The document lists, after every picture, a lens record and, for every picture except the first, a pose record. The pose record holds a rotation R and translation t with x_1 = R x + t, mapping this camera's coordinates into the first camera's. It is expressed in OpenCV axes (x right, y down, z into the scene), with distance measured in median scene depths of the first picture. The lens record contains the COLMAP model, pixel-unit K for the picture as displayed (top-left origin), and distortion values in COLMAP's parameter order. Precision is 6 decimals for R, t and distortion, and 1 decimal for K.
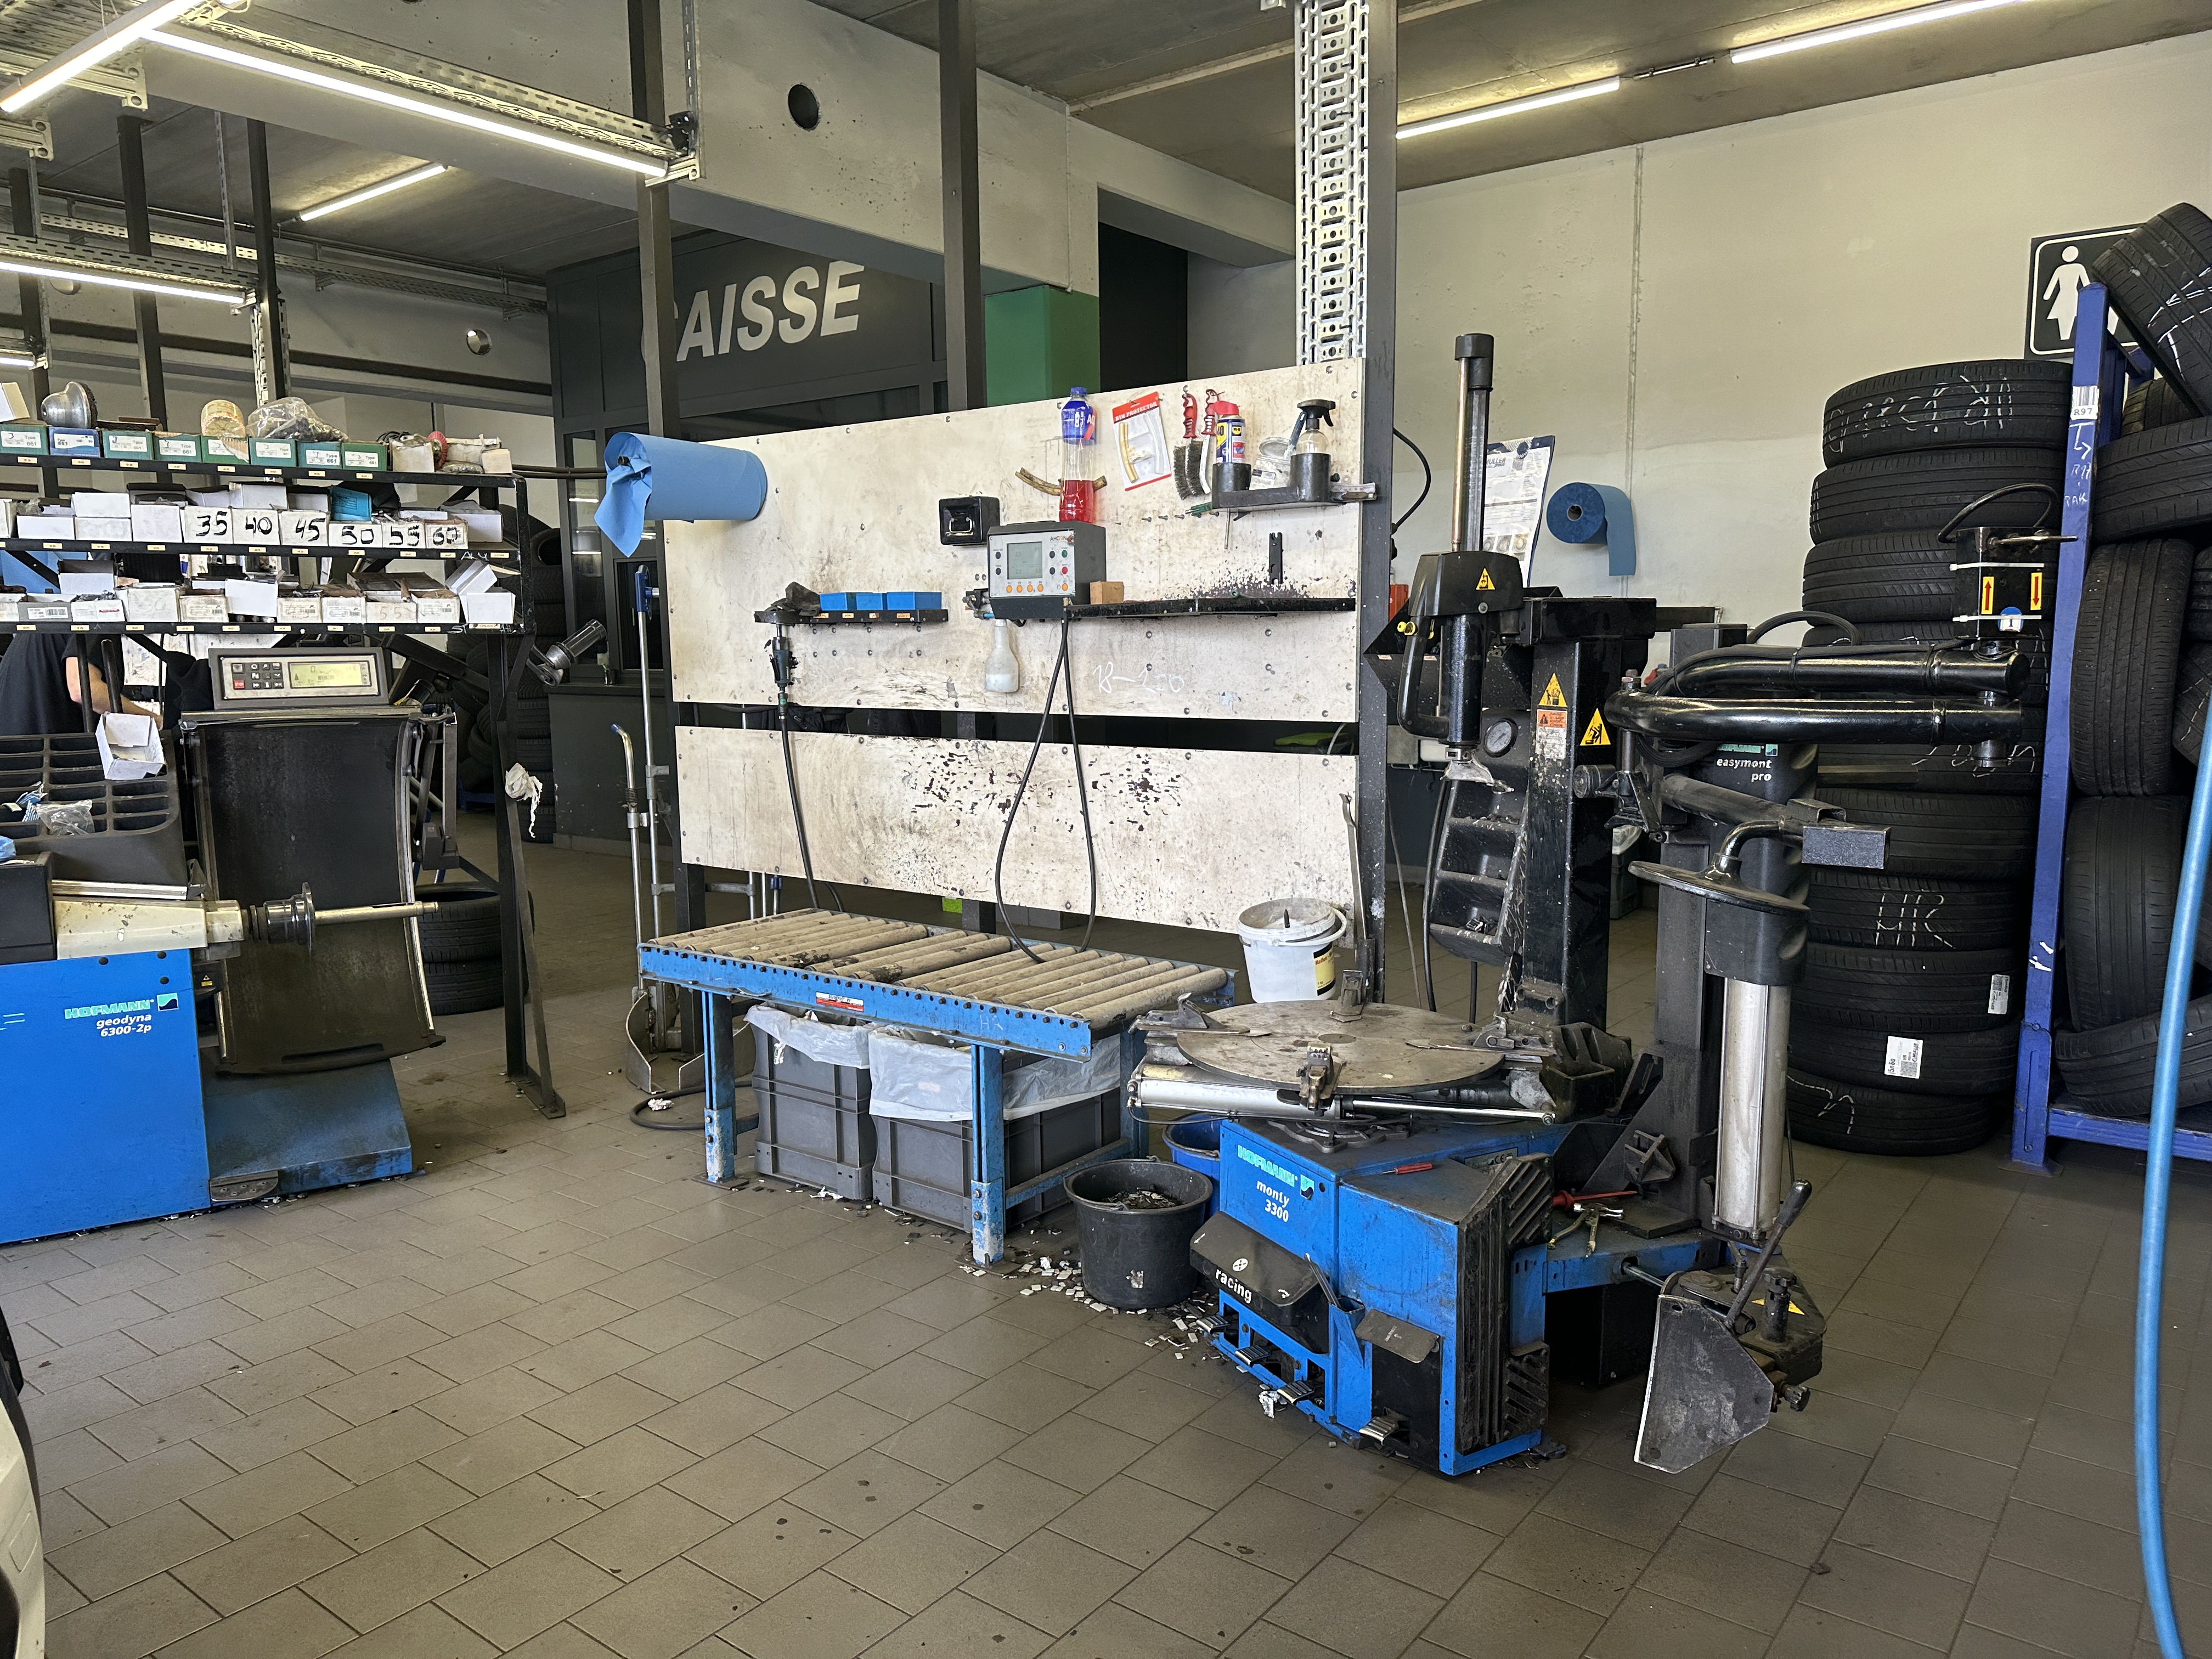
lens RADIAL K [[1547.5, 0, 1098.7], [0, 1547.5, 844.0], [0, 0, 1]] dist [0.106809, -0.131416]
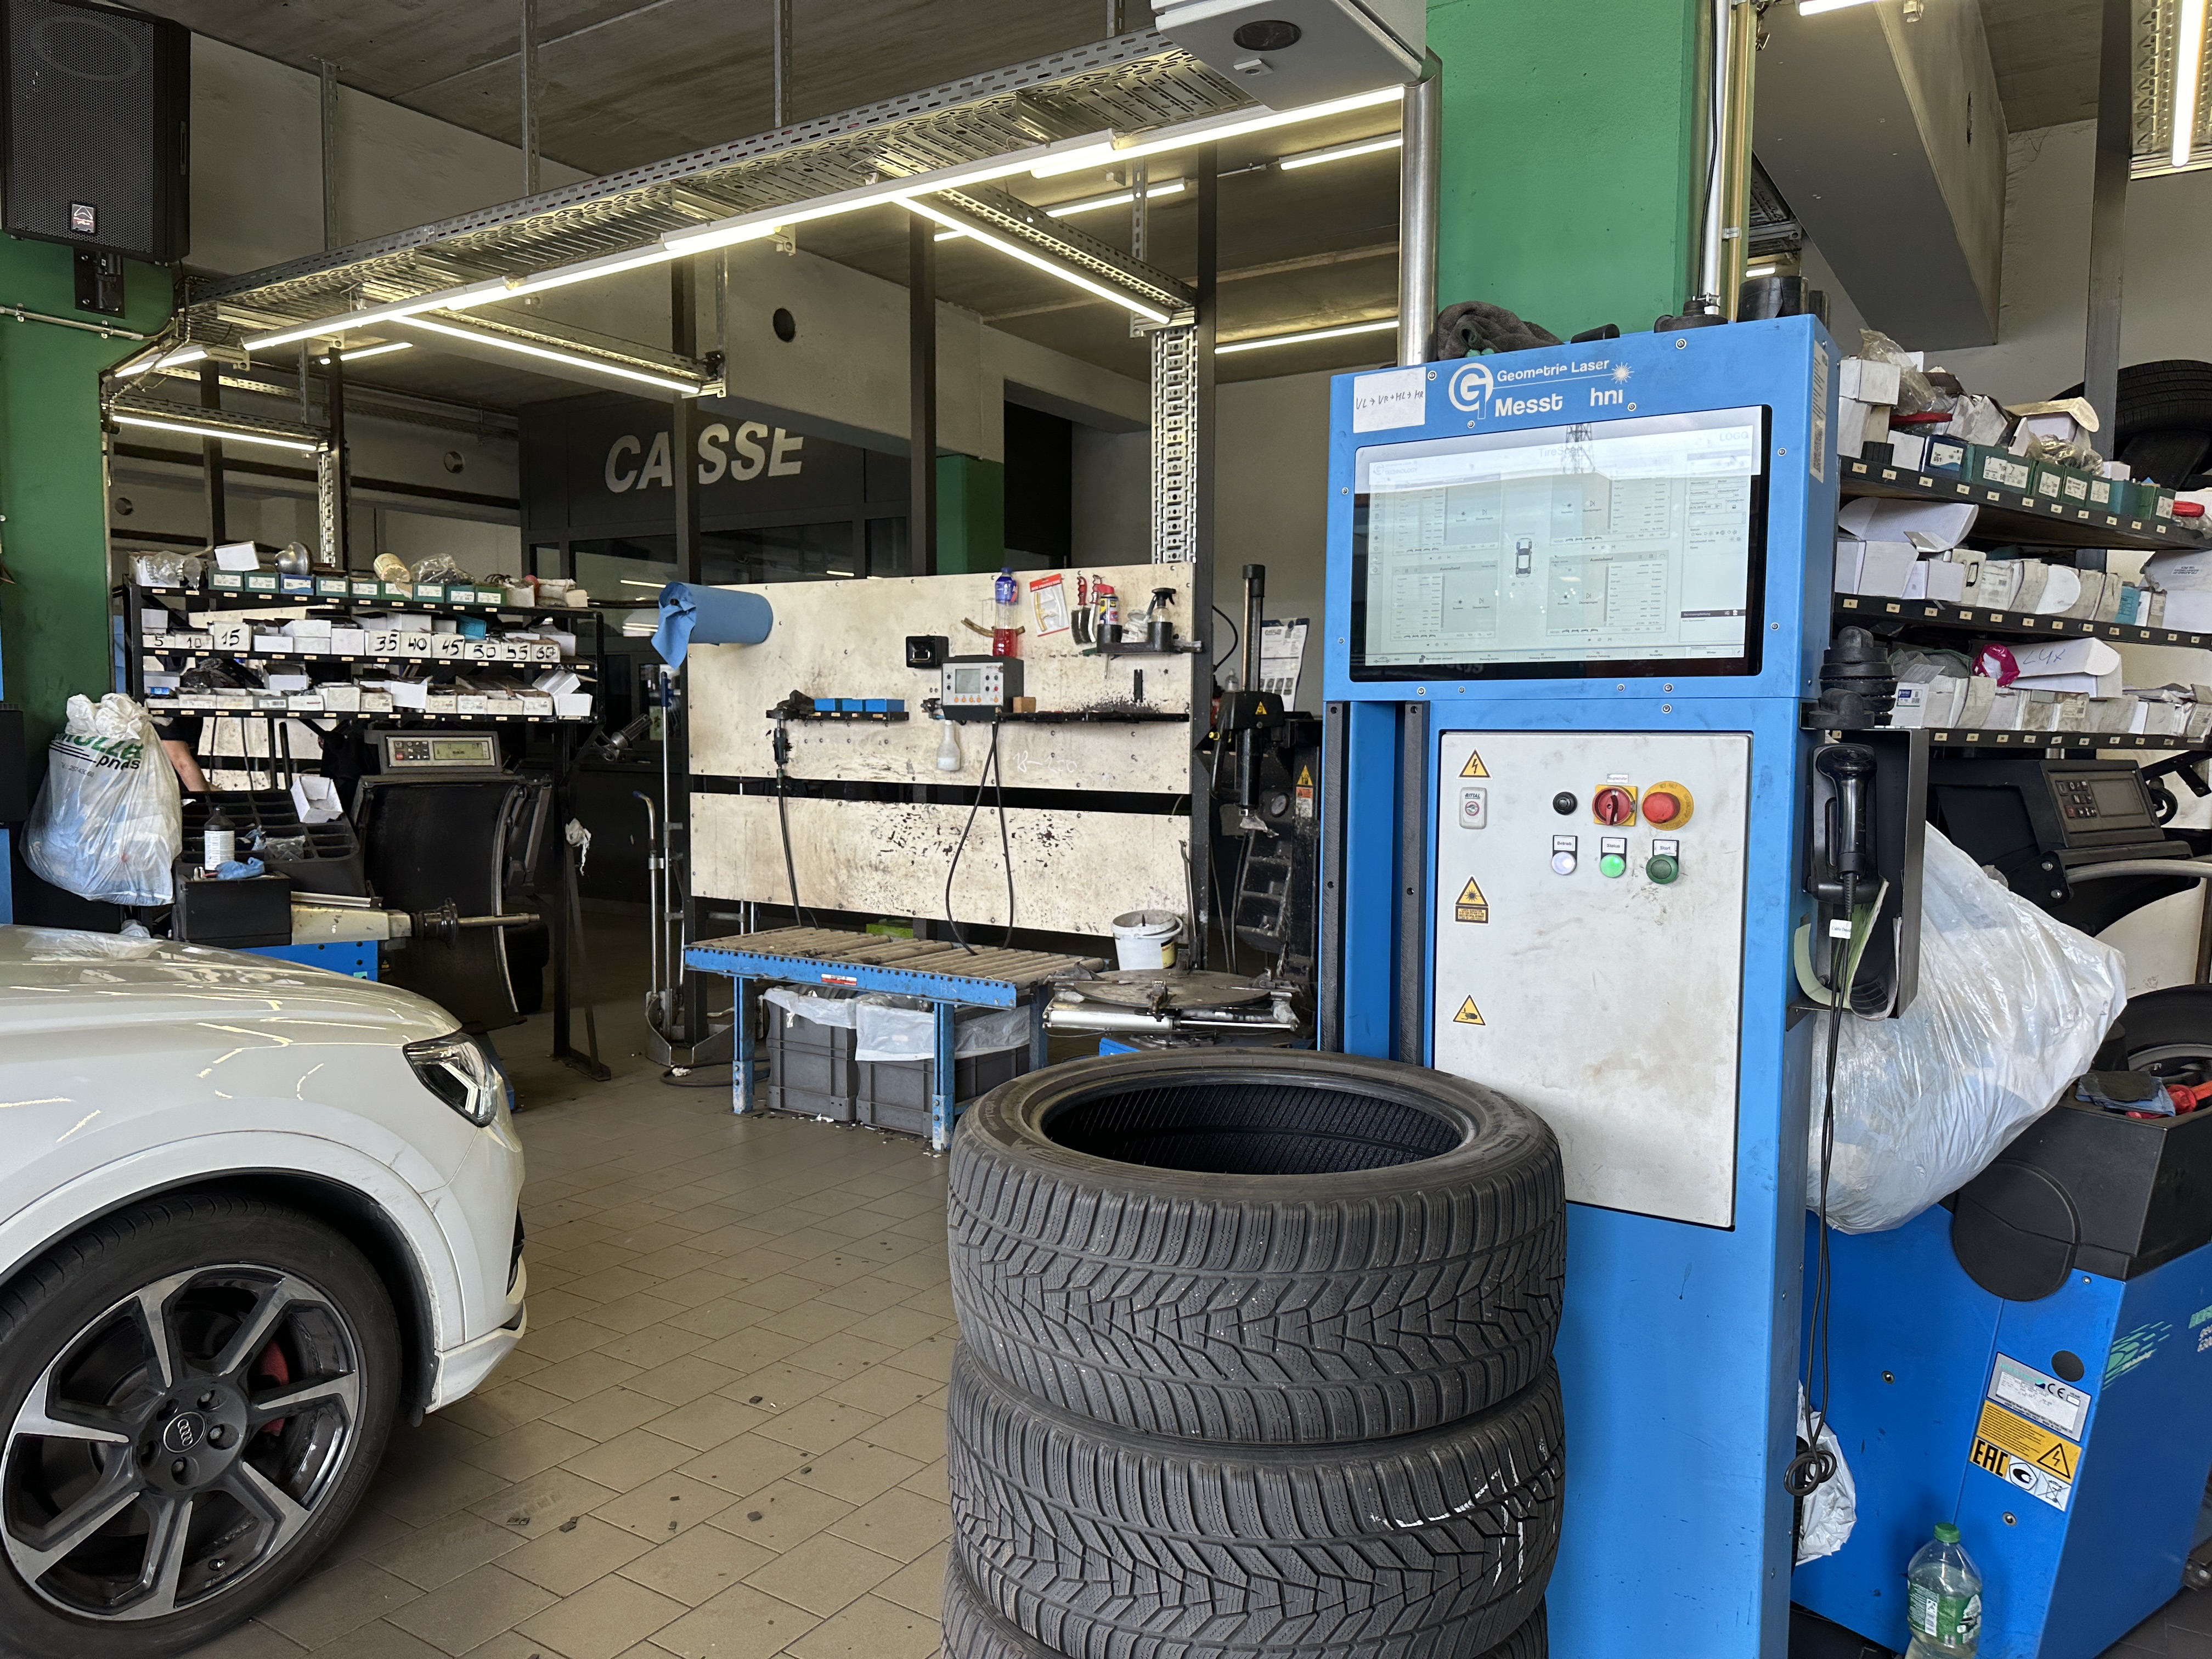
lens RADIAL K [[1547.5, 0, 1098.7], [0, 1547.5, 844.0], [0, 0, 1]] dist [0.106809, -0.131416]
pose [[0.996437, 0.013477, 0.083260, -0.043013], [-0.008947, 0.998471, -0.054541, 0.047436], [-0.083868, 0.053602, 0.995034, -0.439365]]
